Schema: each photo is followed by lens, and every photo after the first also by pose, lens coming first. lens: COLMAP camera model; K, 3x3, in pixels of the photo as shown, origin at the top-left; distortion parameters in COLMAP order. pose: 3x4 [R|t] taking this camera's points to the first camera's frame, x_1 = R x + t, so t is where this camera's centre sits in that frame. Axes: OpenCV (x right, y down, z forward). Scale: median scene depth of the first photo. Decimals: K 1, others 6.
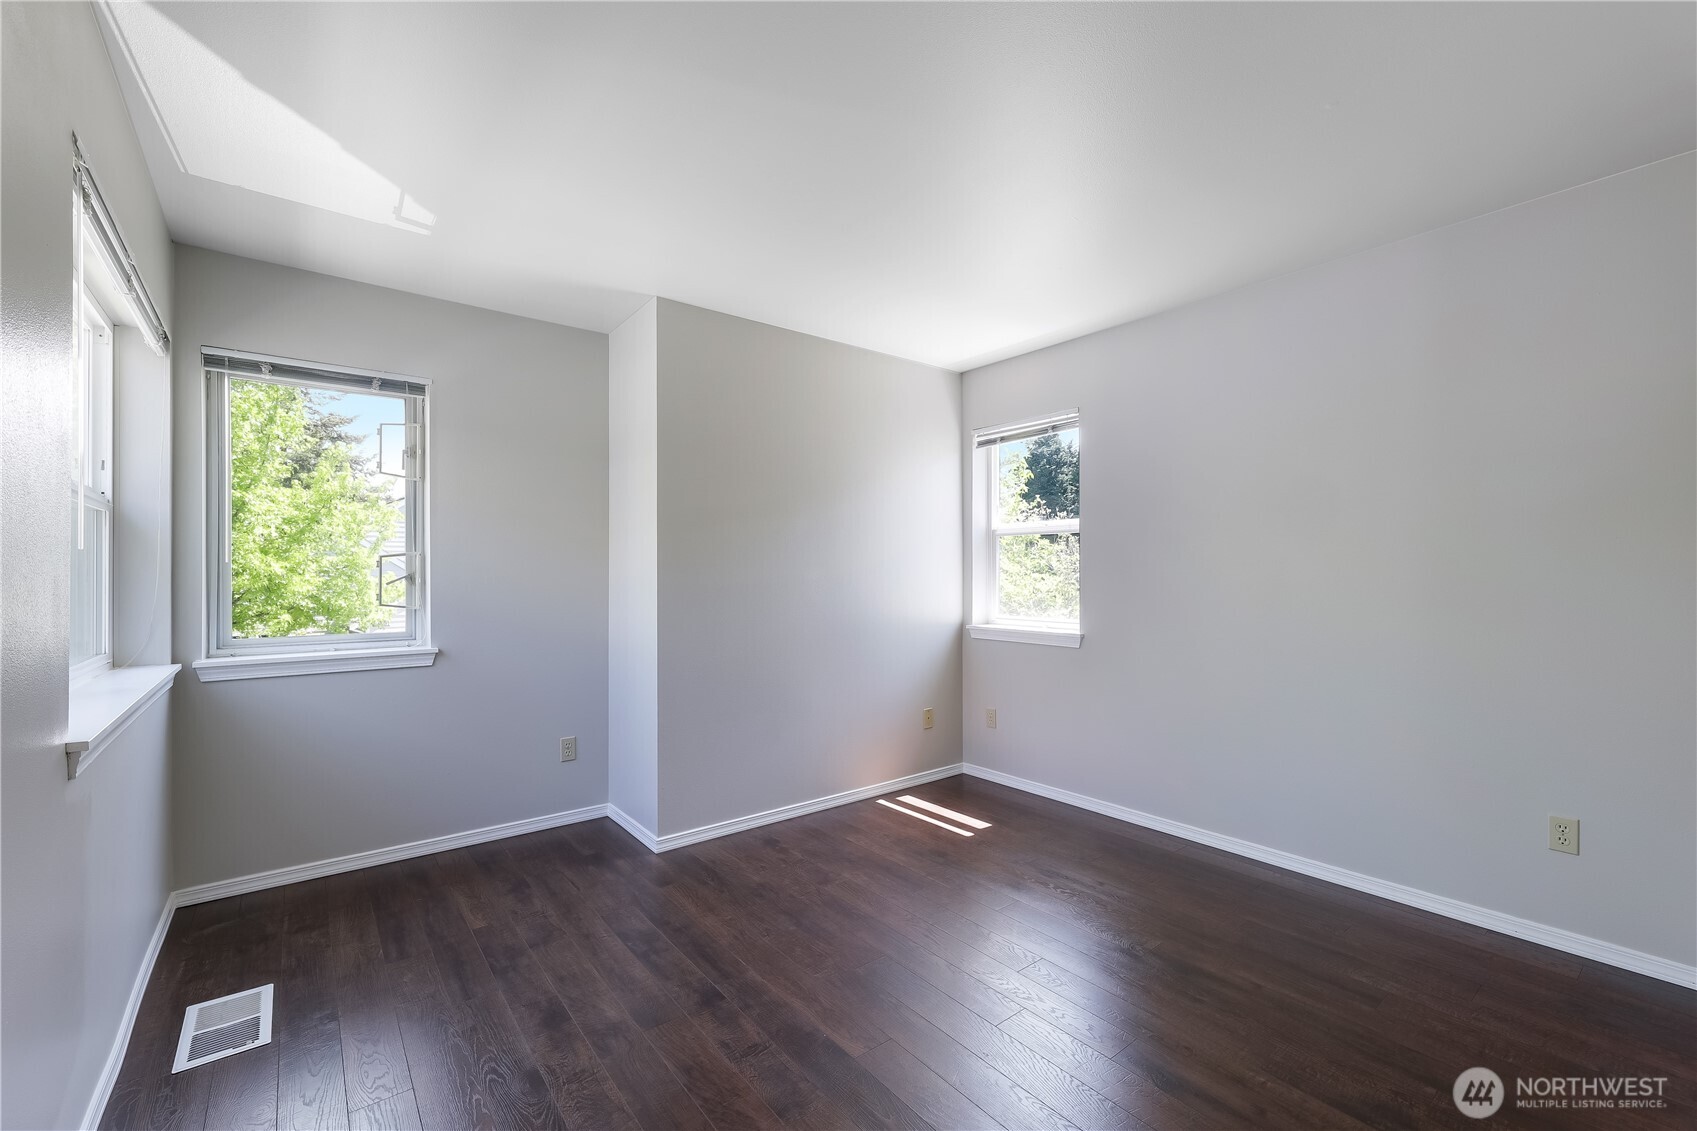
lens RADIAL K [[694.8, 0, 845.9], [0, 694.8, 571.8], [0, 0, 1]] dist [0.002993, -0.002088]
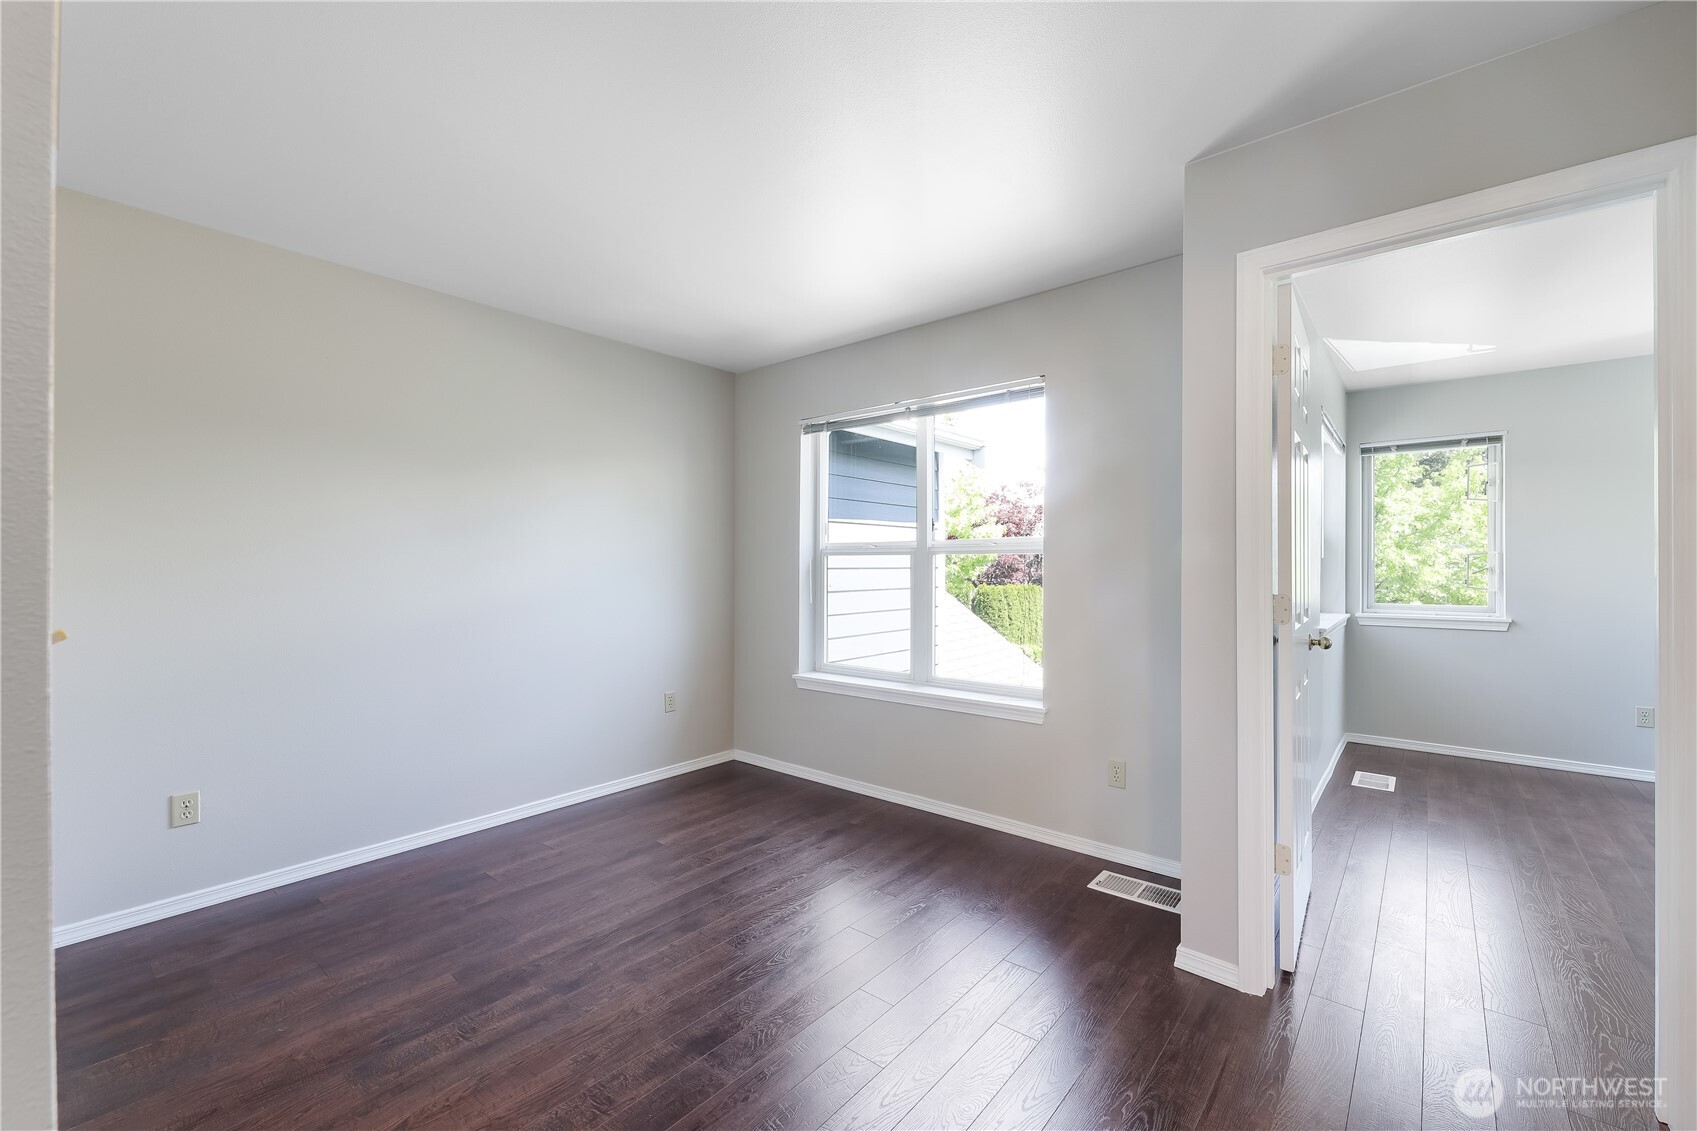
lens RADIAL K [[694.8, 0, 850.2], [0, 694.8, 567.1], [0, 0, 1]] dist [0.002993, -0.002088]
pose [[0.202668, 0.003491, -0.979241, 0.115669], [0.002521, 0.999988, 0.004086, -0.001249], [0.979244, -0.003297, 0.202657, -0.133149]]
